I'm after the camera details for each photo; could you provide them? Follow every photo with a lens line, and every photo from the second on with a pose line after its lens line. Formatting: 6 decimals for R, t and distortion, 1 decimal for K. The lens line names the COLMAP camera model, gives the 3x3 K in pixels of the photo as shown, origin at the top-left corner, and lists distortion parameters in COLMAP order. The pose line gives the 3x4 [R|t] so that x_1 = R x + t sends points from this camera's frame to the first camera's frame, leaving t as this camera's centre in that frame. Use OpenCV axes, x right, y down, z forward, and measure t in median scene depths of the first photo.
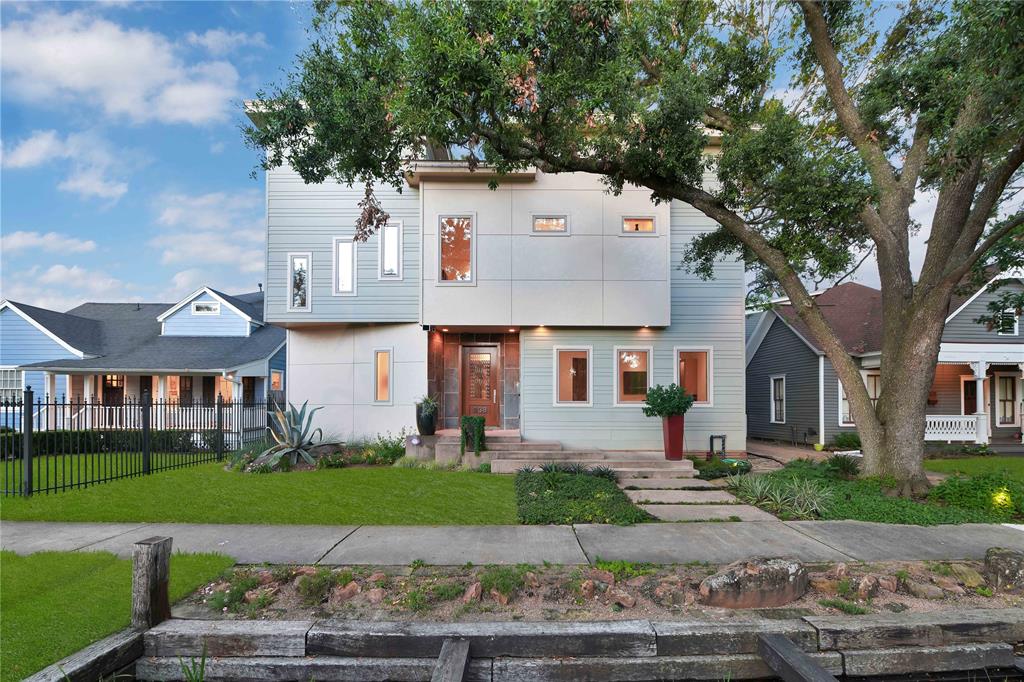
lens RADIAL K [[429.3, 0, 513.8], [0, 429.3, 399.3], [0, 0, 1]] dist [0.000158, 0.000055]
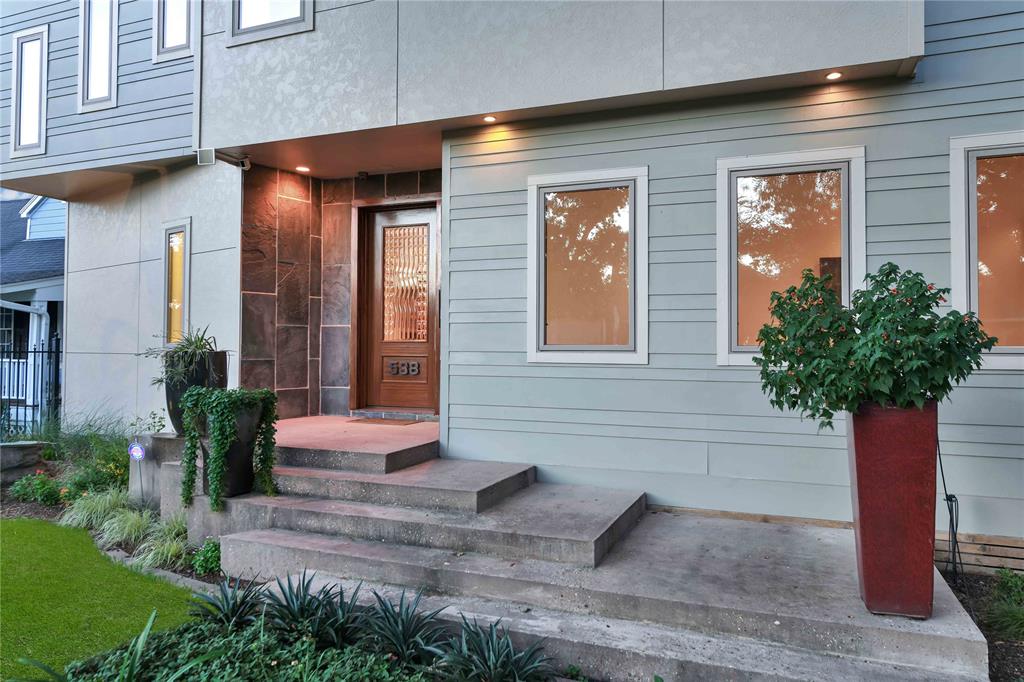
lens RADIAL K [[680.0, 0, 512.0], [0, 680.0, 341.0], [0, 0, 1]] dist [0.004120, 0.001586]
pose [[0.934230, -0.003251, -0.356657, 0.260876], [0.000714, 0.999973, -0.007245, 0.004271], [0.356671, 0.006514, 0.934207, 0.497025]]
